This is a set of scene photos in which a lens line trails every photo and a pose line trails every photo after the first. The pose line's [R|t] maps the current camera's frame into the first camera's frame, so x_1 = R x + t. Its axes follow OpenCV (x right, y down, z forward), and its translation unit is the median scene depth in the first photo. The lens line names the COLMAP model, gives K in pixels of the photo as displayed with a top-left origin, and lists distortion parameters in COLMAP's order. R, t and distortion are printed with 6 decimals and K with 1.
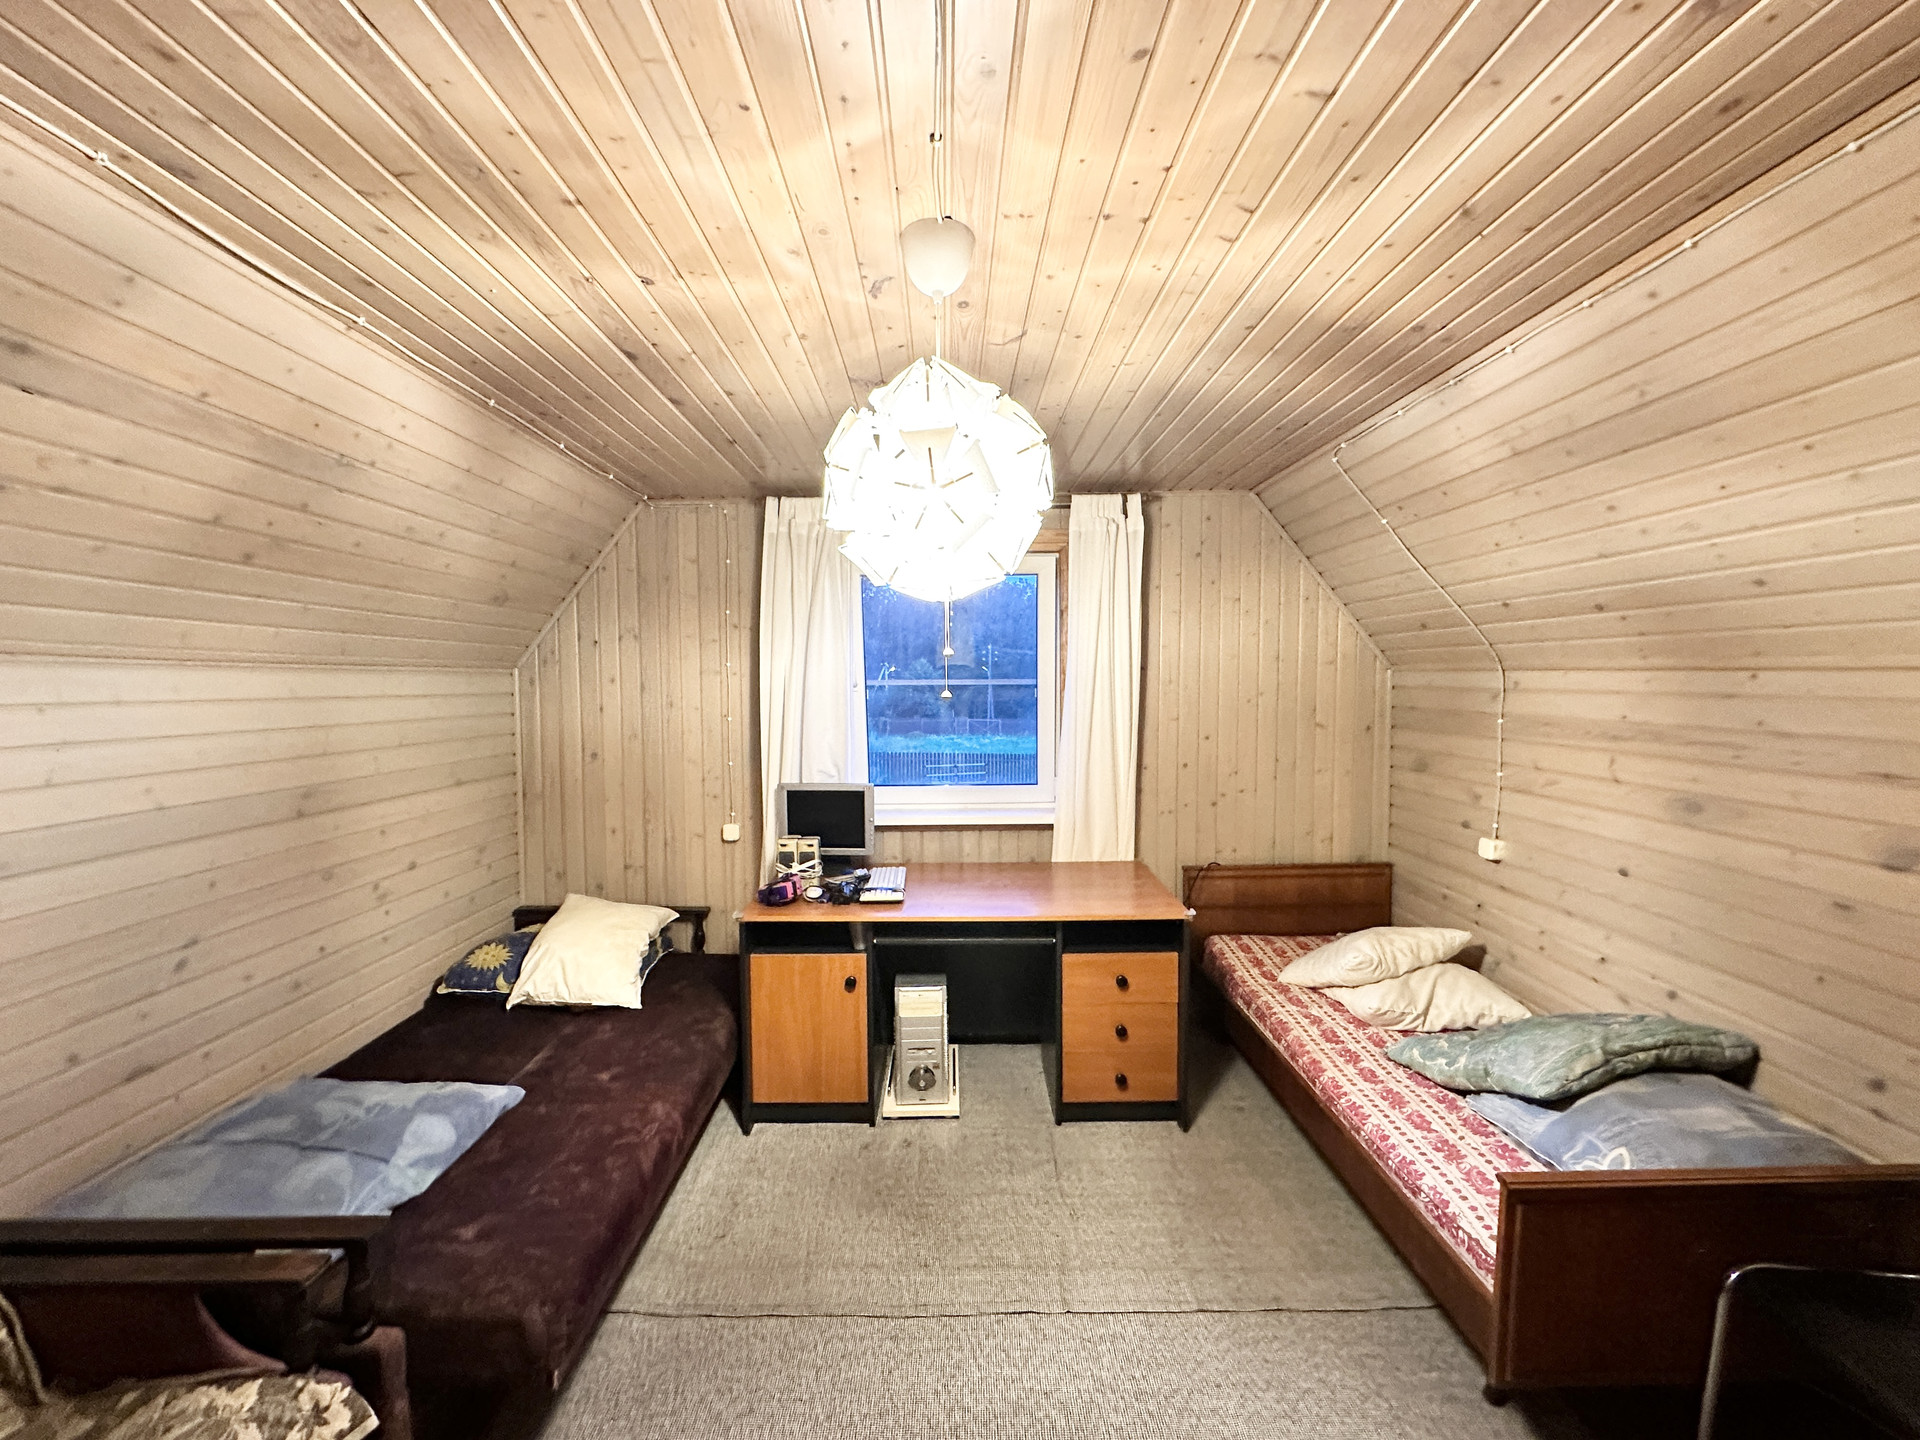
lens RADIAL K [[766.8, 0, 961.7], [0, 766.8, 718.7], [0, 0, 1]] dist [-0.002097, 0.000788]
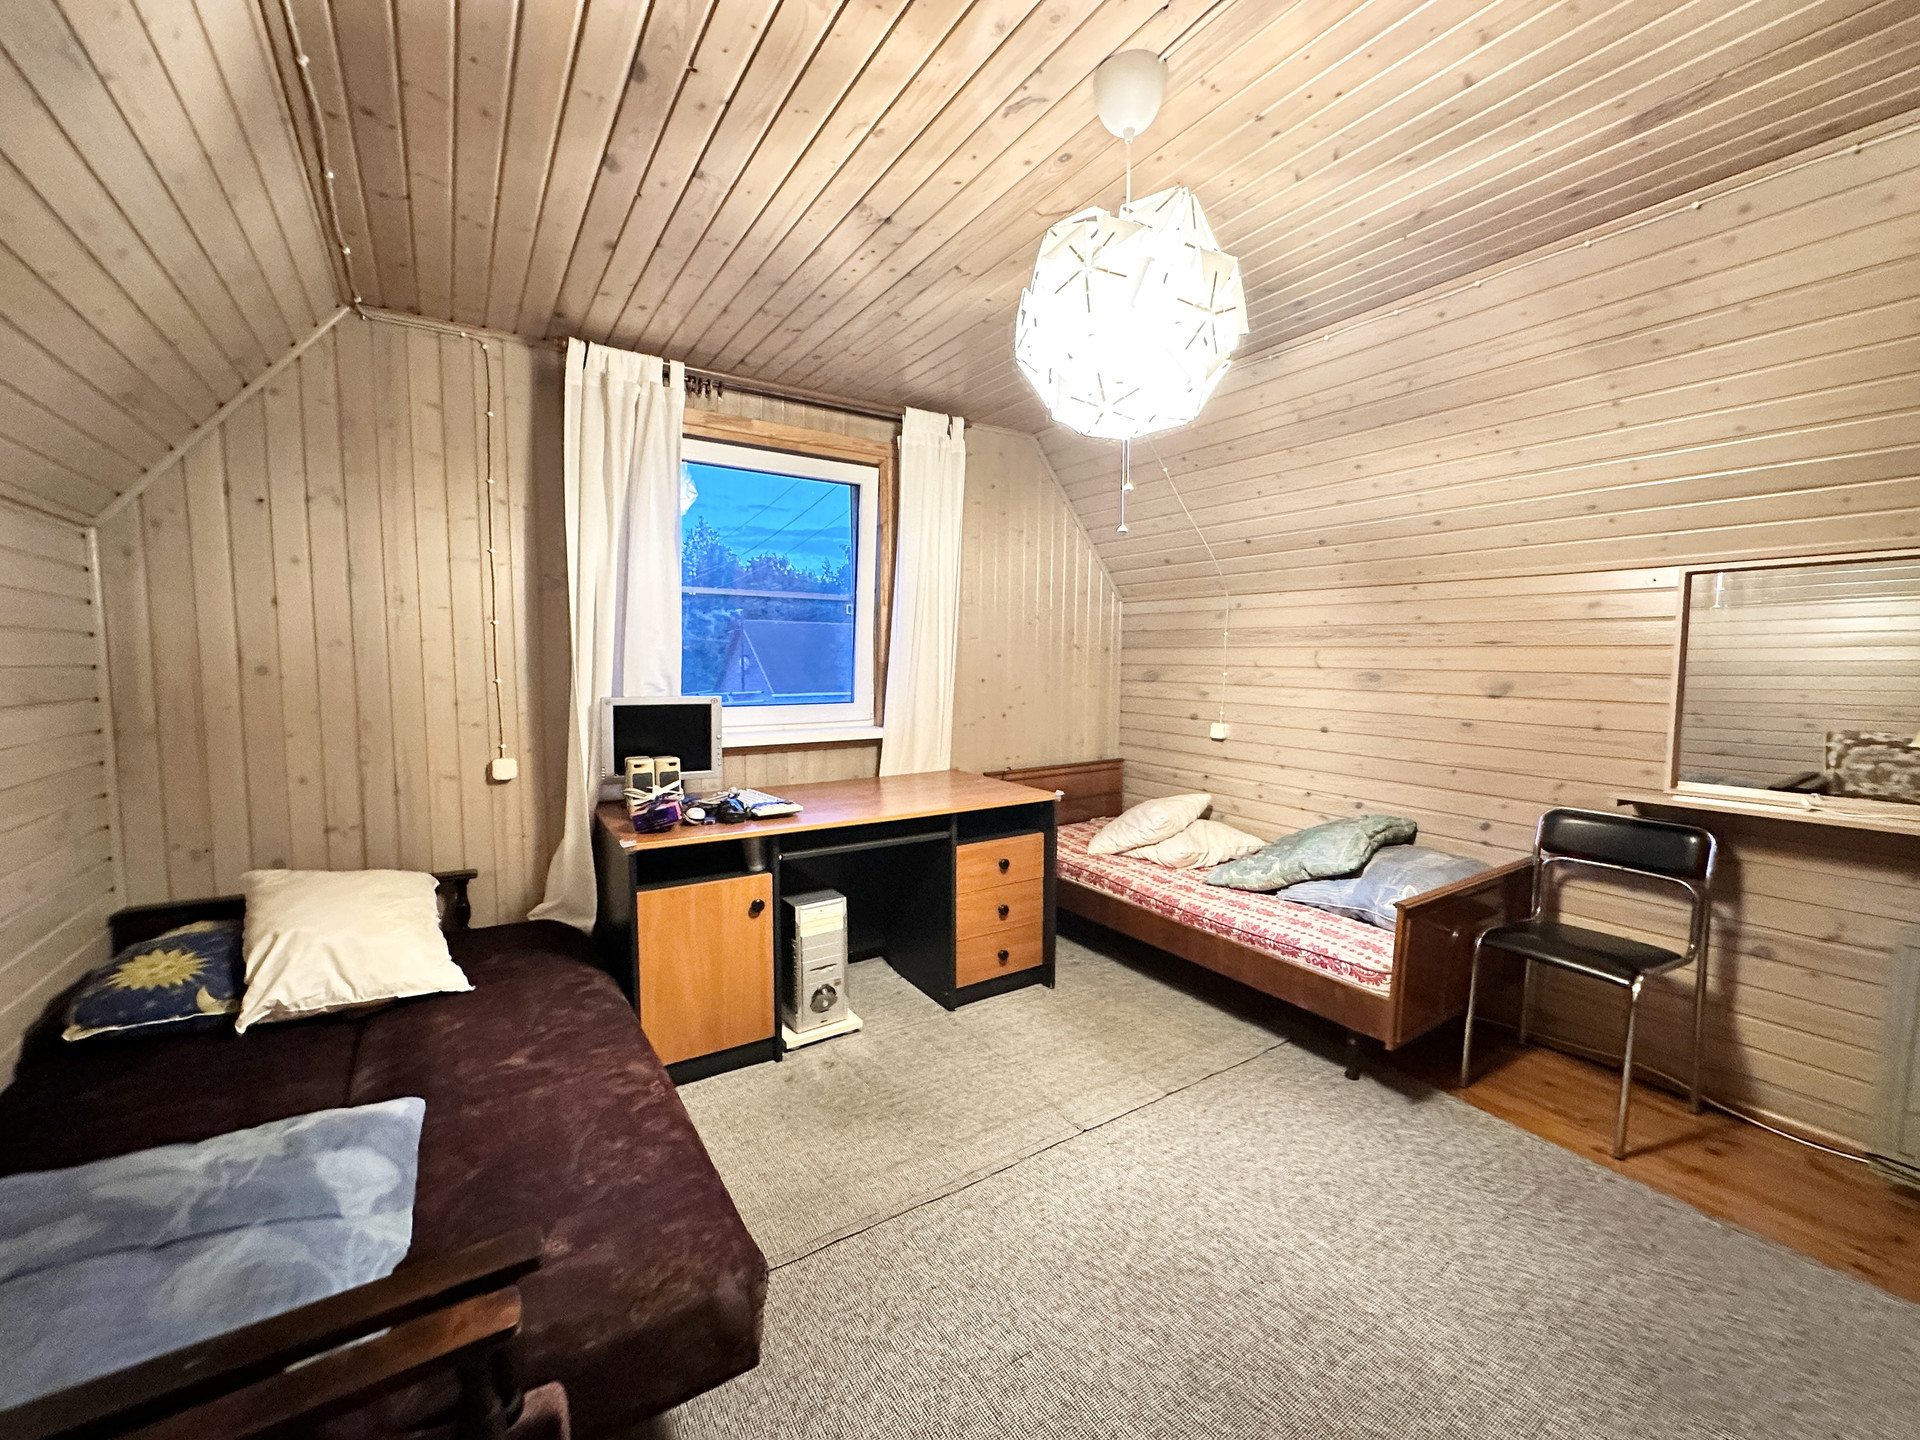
lens RADIAL K [[766.8, 0, 961.7], [0, 766.8, 718.7], [0, 0, 1]] dist [-0.002097, 0.000788]
pose [[0.841284, -0.032468, 0.539617, -0.423787], [0.017302, 0.999301, 0.033153, 0.102320], [-0.540316, -0.018555, 0.841258, 0.128976]]
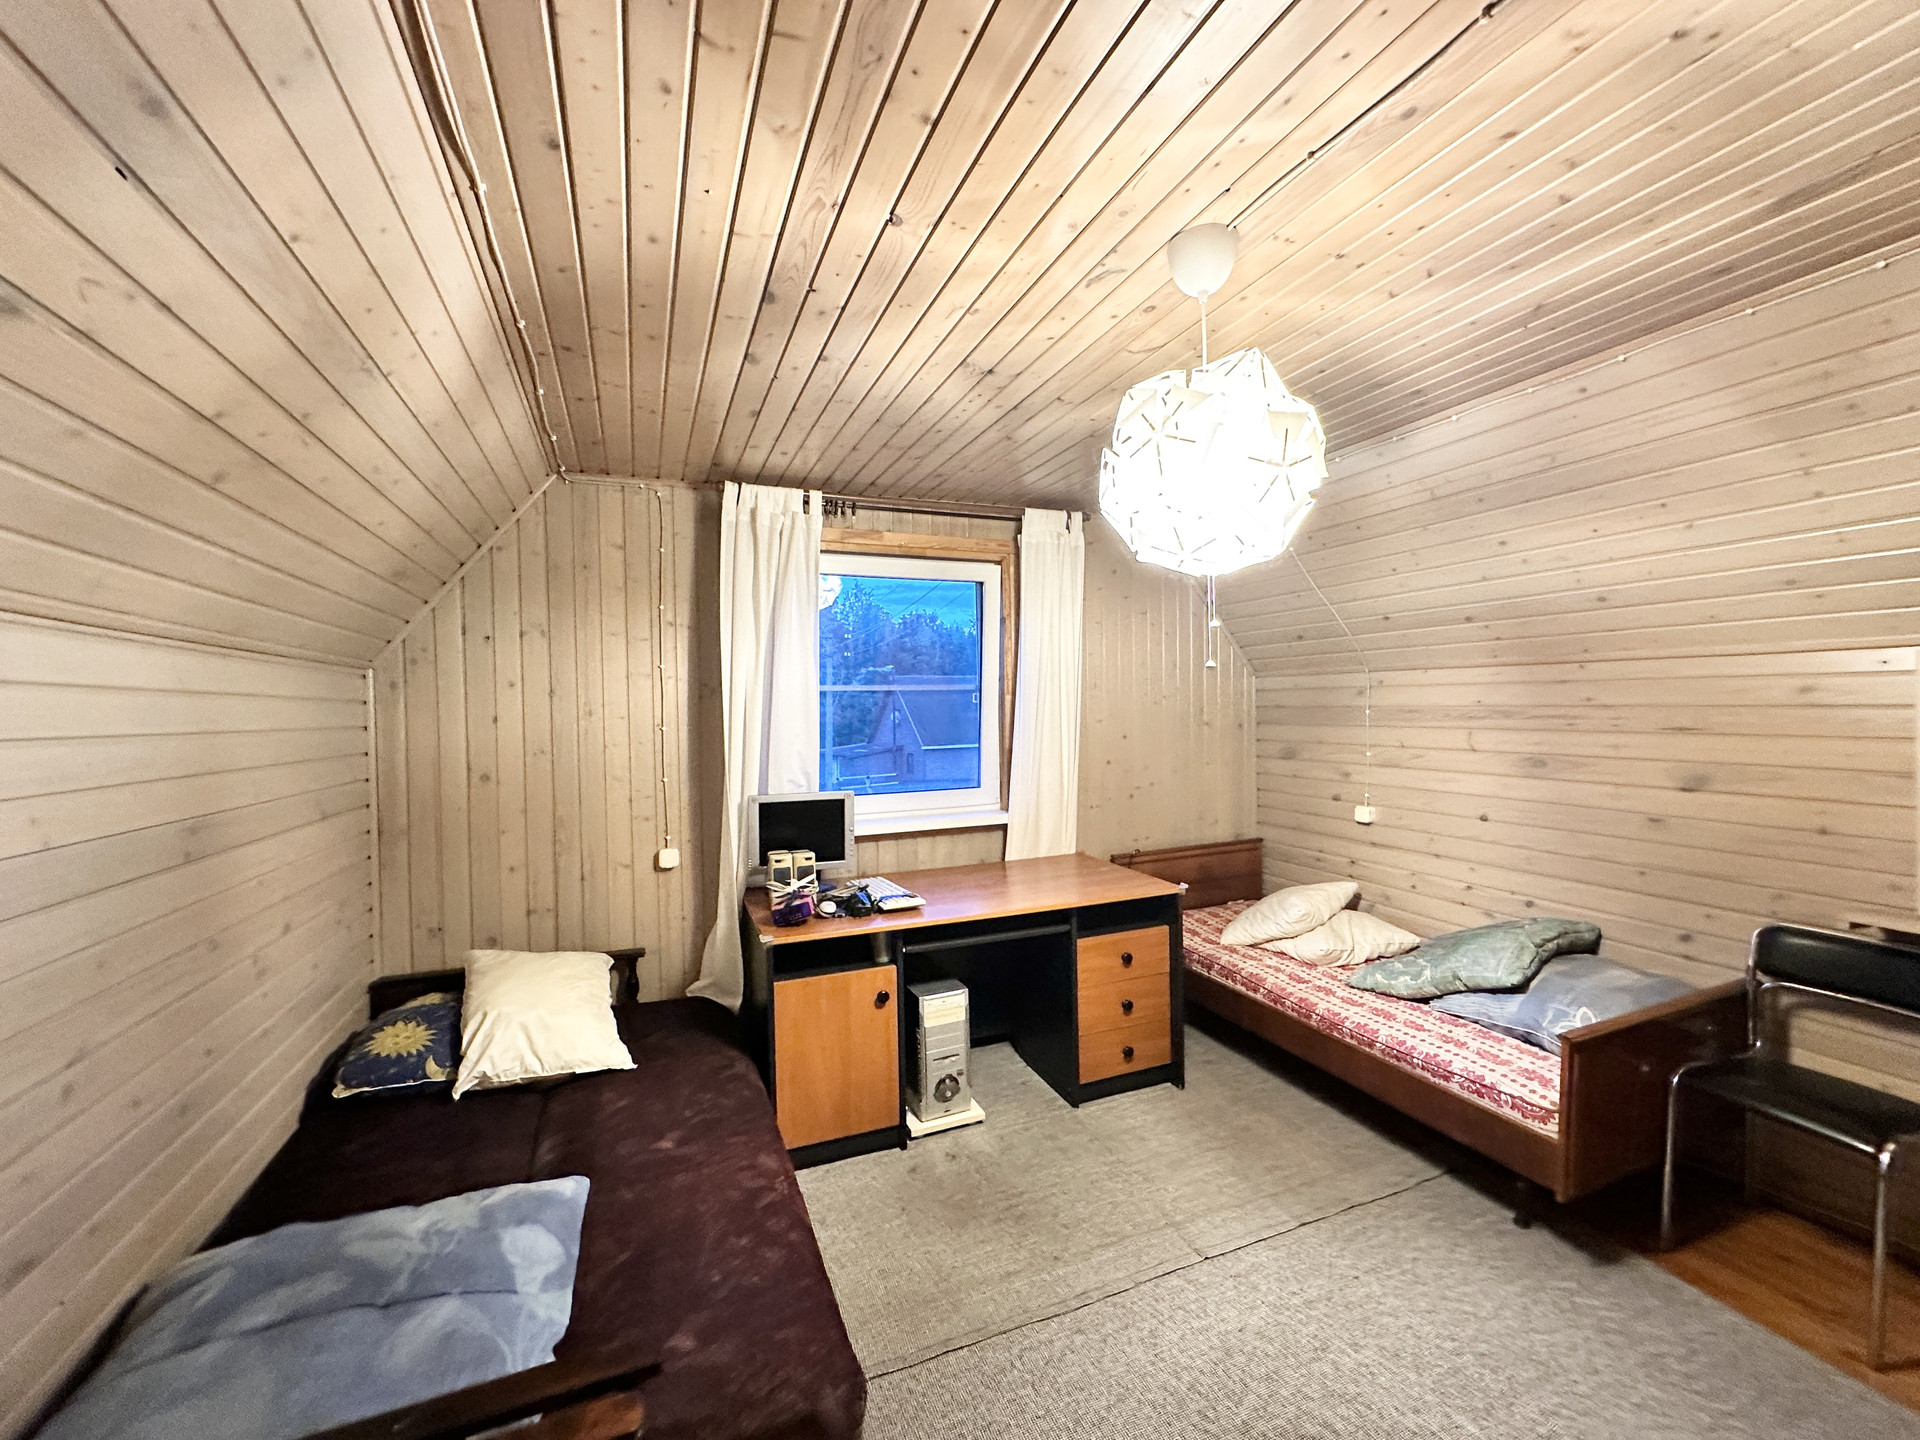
lens RADIAL K [[766.6, 0, 962.0], [0, 766.6, 718.8], [0, 0, 1]] dist [-0.000604, 0.000257]
pose [[0.928622, -0.016517, 0.370658, -0.402521], [0.031387, 0.998925, -0.034120, 0.038332], [-0.369696, 0.043319, 0.928142, 0.077665]]
